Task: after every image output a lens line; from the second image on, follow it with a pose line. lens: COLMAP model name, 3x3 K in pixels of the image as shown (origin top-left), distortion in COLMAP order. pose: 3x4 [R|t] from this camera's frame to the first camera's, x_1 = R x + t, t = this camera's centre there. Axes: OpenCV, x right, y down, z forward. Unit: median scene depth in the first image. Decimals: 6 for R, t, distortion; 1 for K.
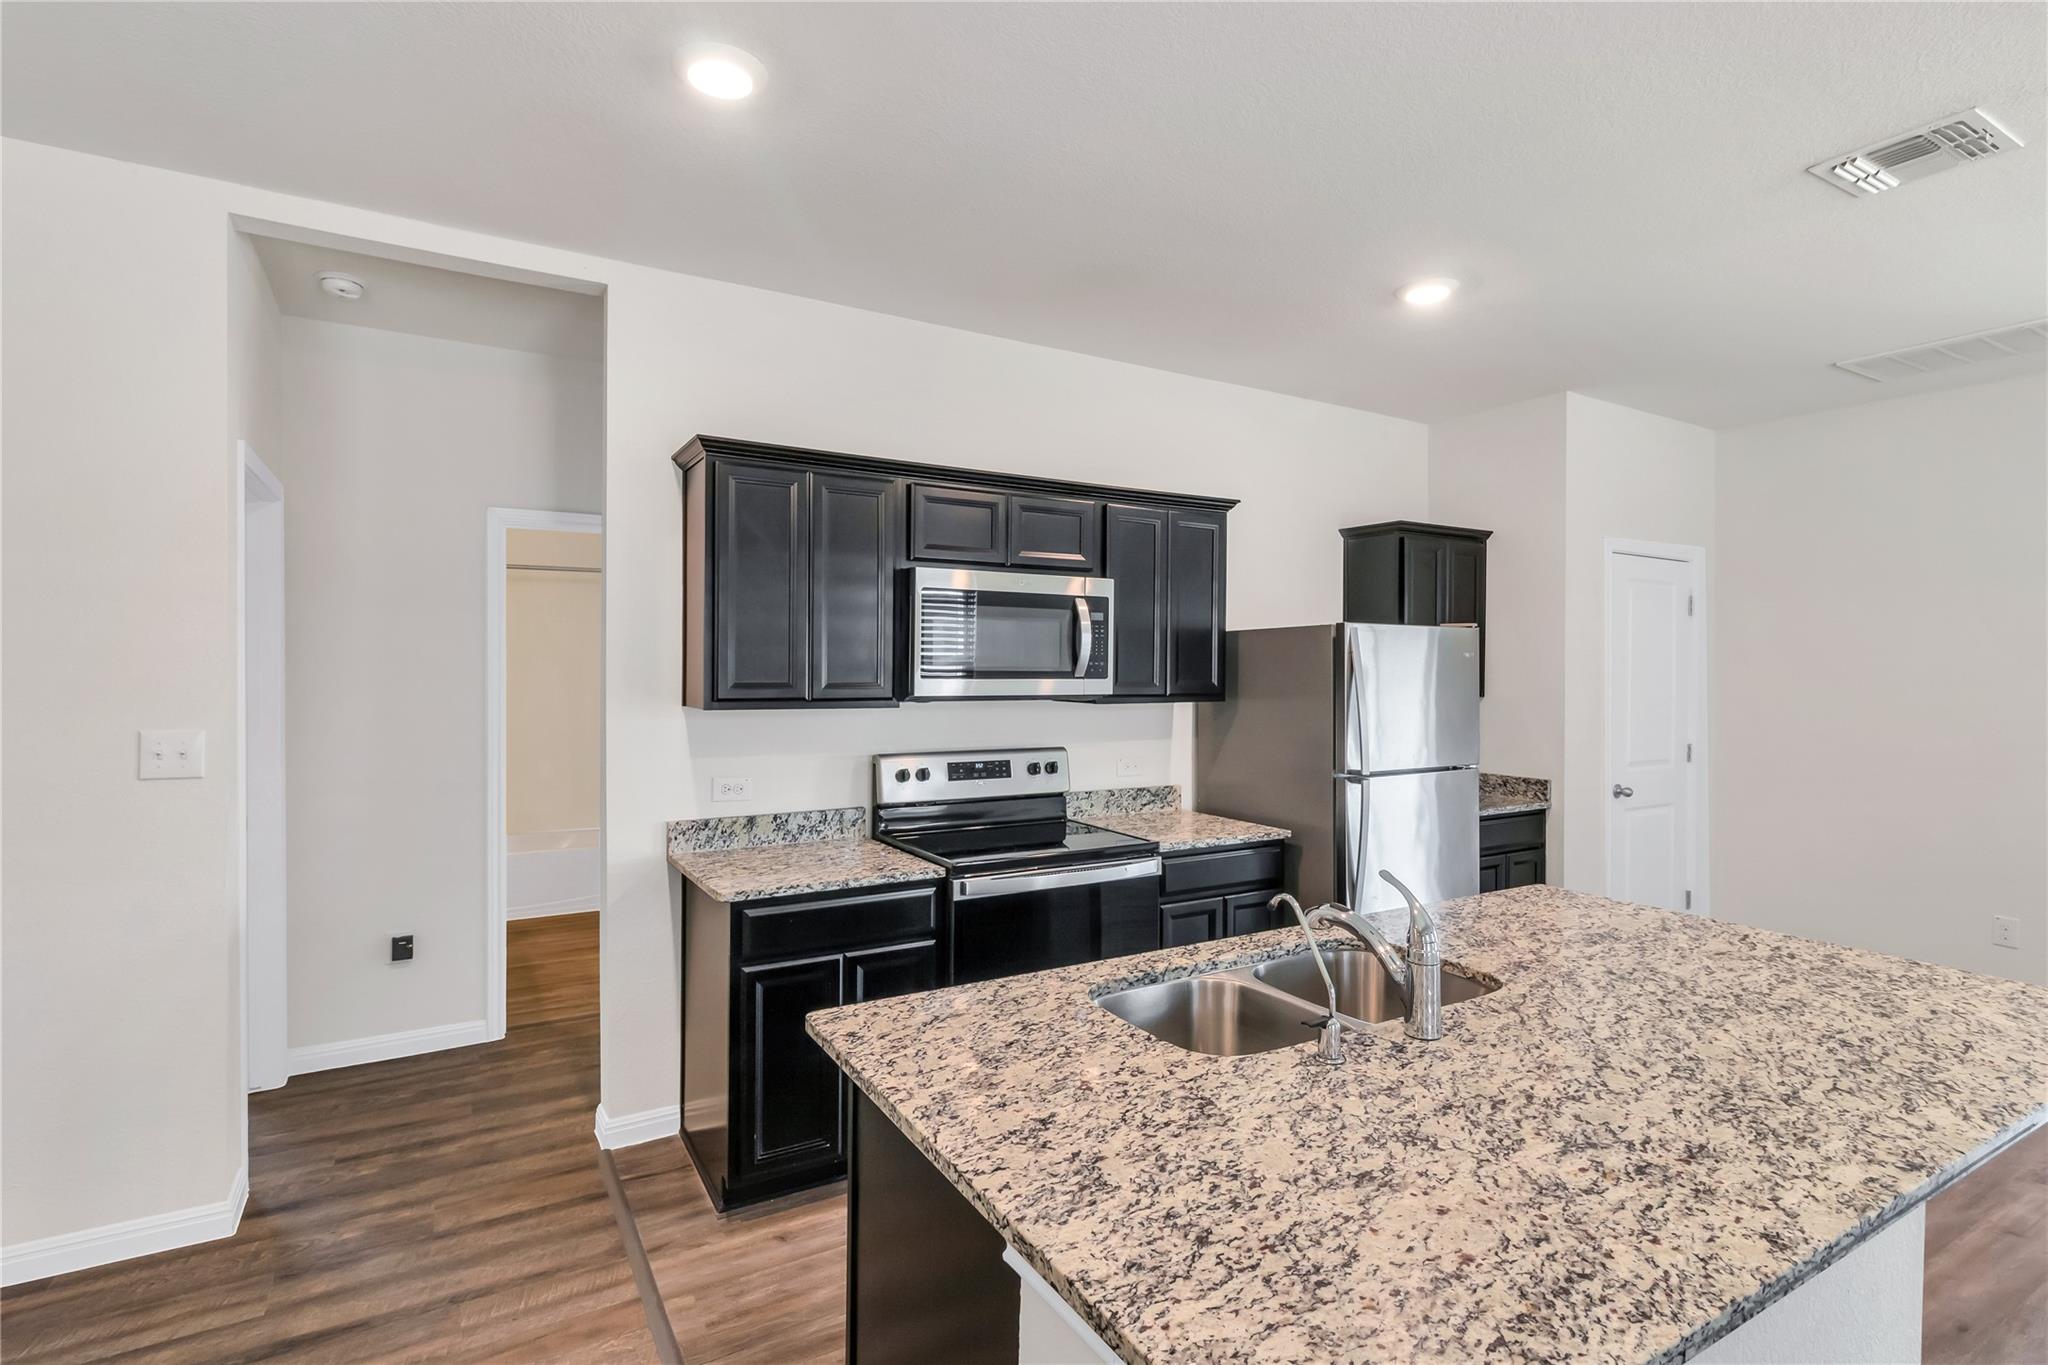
lens RADIAL K [[966.9, 0, 1004.6], [0, 966.9, 674.6], [0, 0, 1]] dist [0.001958, -0.000695]
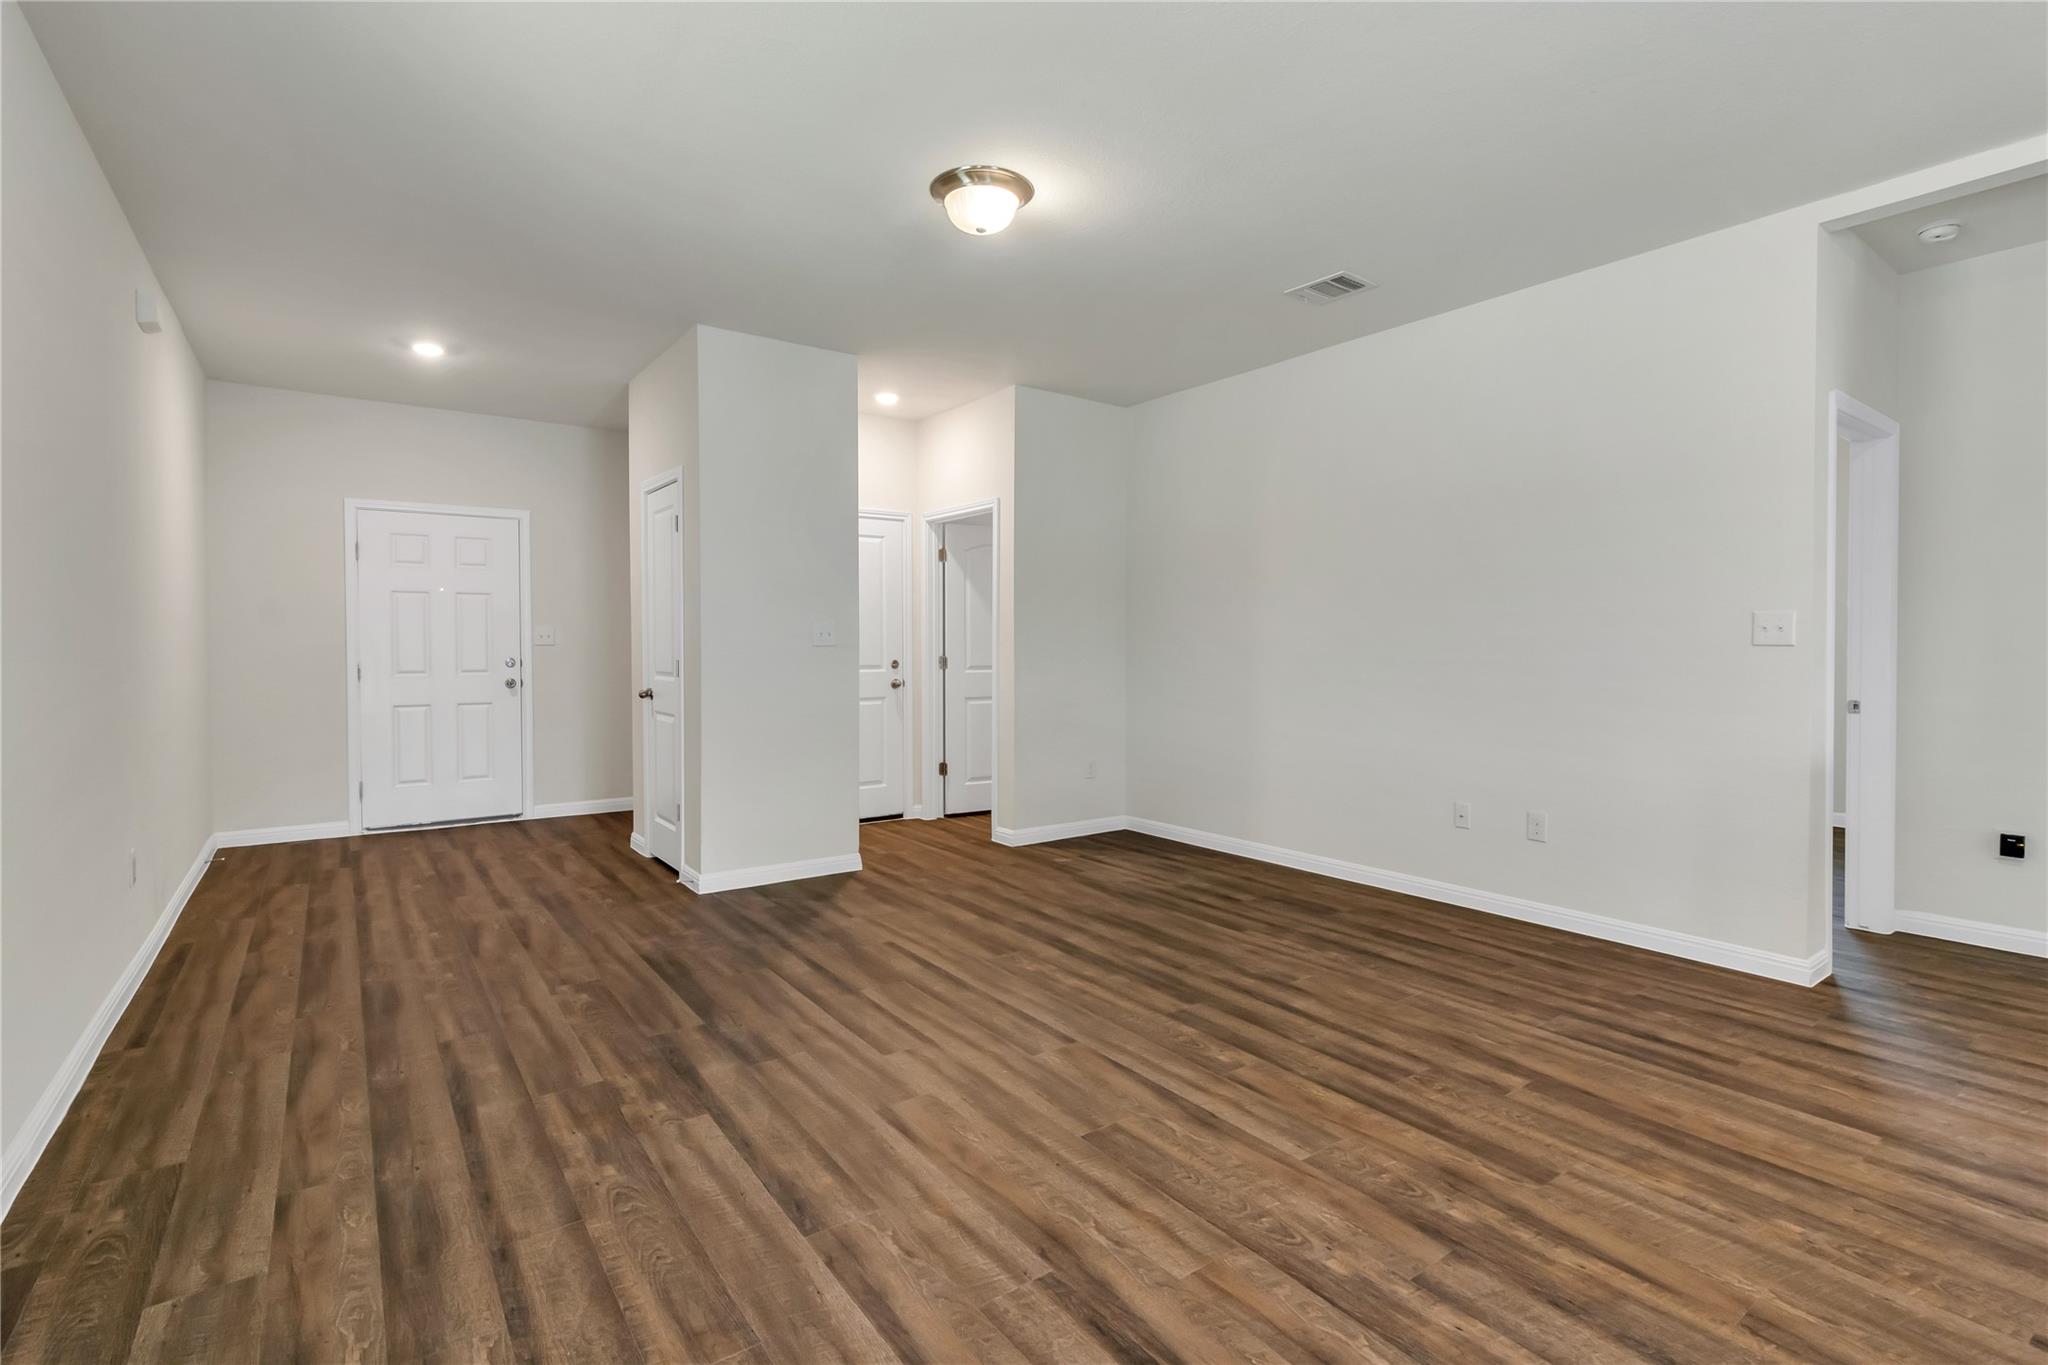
lens RADIAL K [[966.9, 0, 1035.4], [0, 966.9, 678.4], [0, 0, 1]] dist [0.001958, -0.000695]
pose [[0.110401, 0.025621, -0.993557, 0.340329], [-0.006891, 0.999663, 0.025012, 0.101383], [0.993863, 0.004085, 0.110540, -0.182338]]
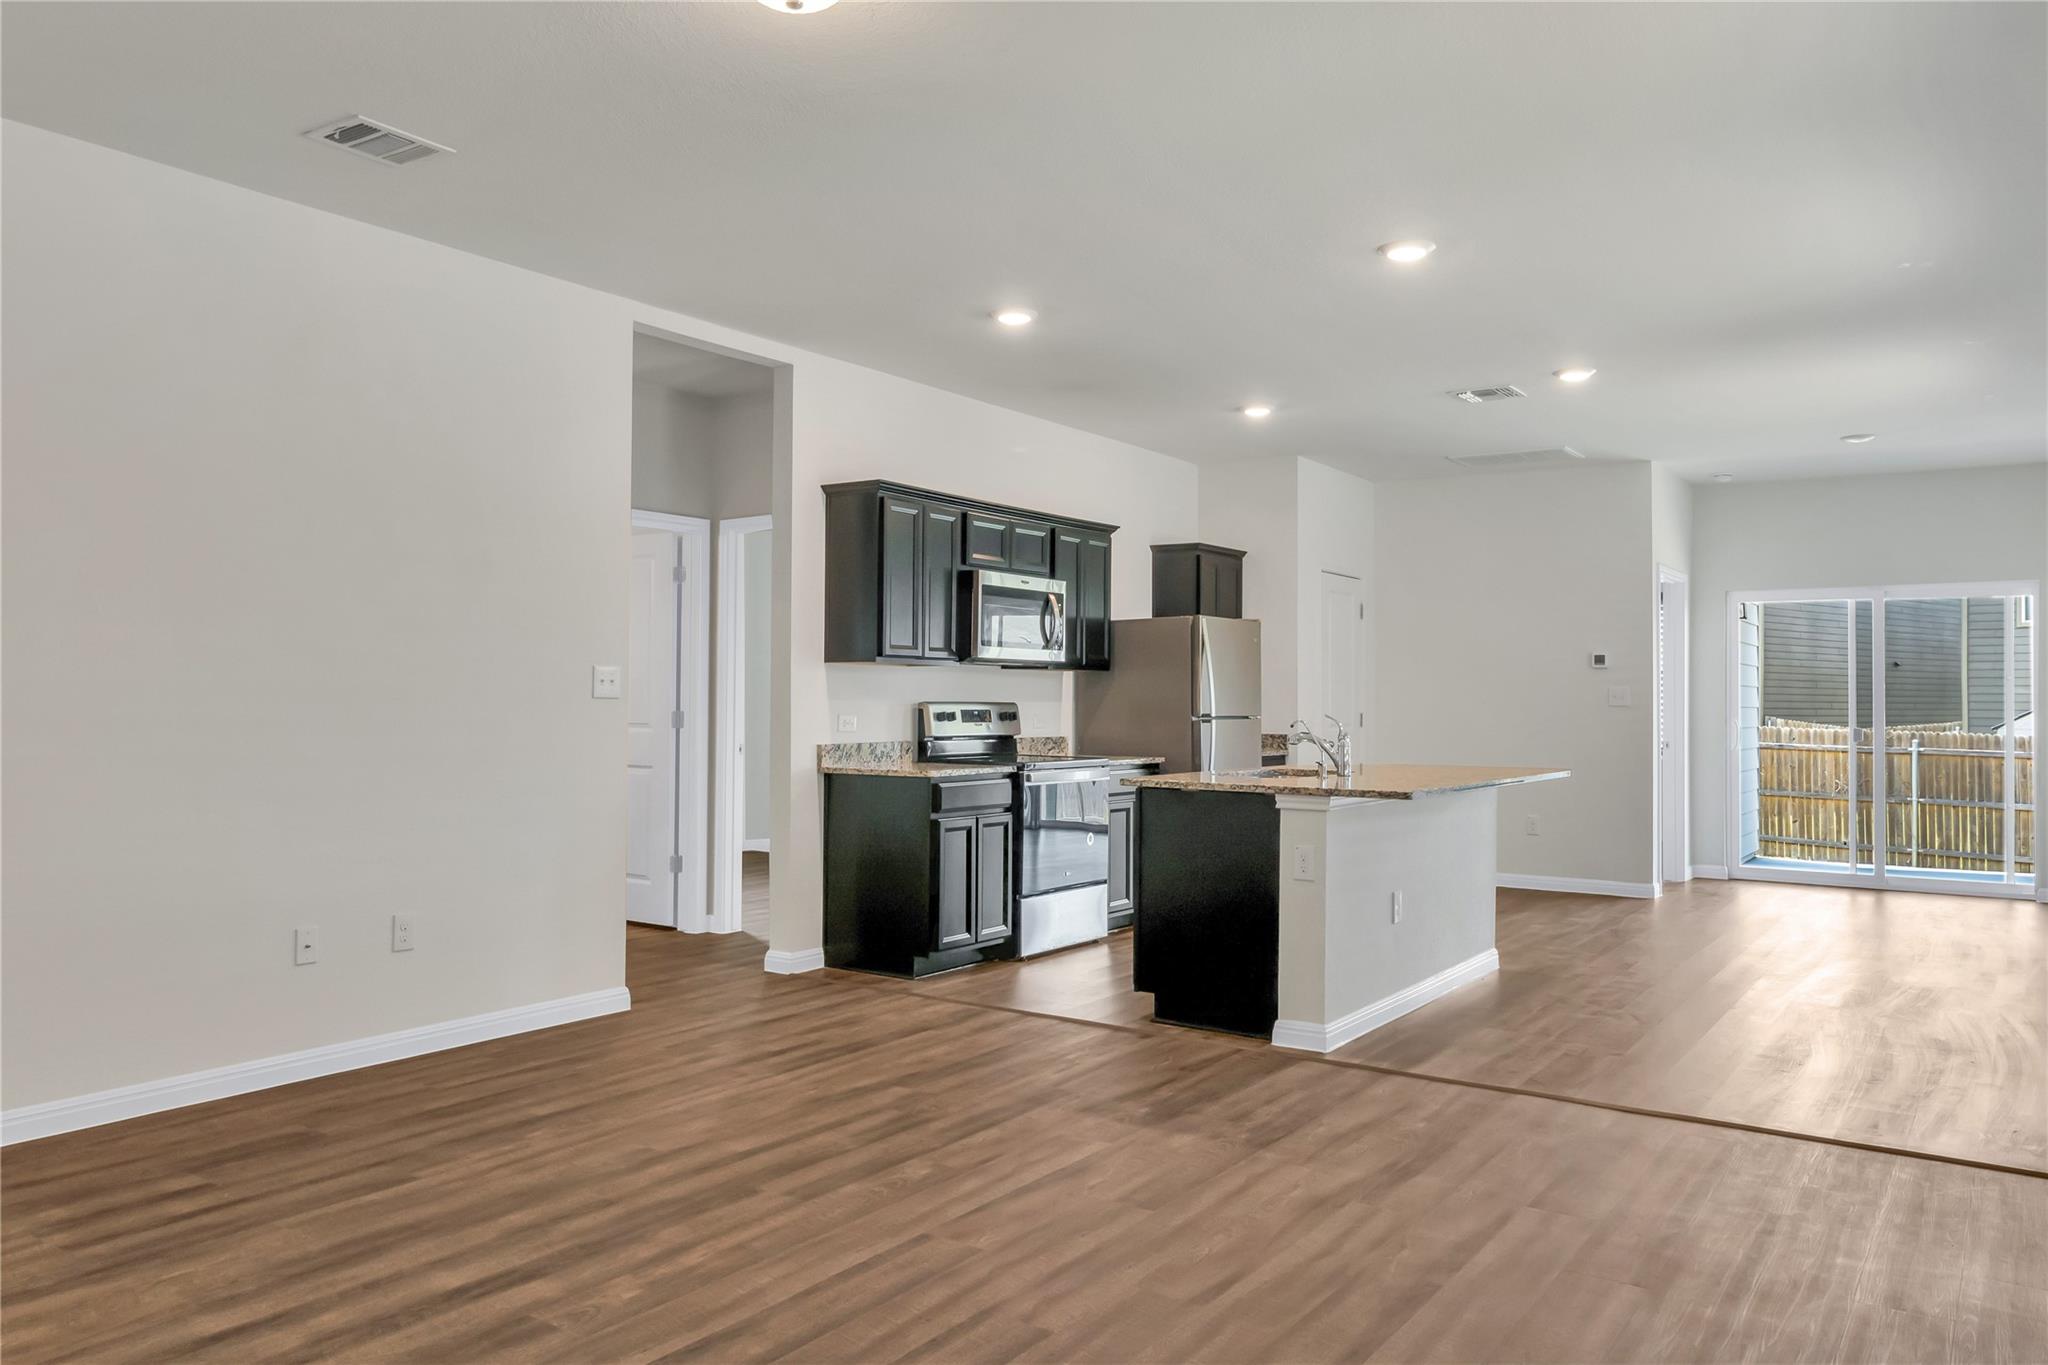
lens RADIAL K [[1459.1, 0, 1022.7], [0, 1459.1, 678.7], [0, 0, 1]] dist [-0.003768, 0.004384]
pose [[0.899441, 0.004508, 0.437019, -1.007758], [0.004165, 0.999813, -0.018886, 0.097867], [-0.437023, 0.018807, 0.899254, -1.039329]]
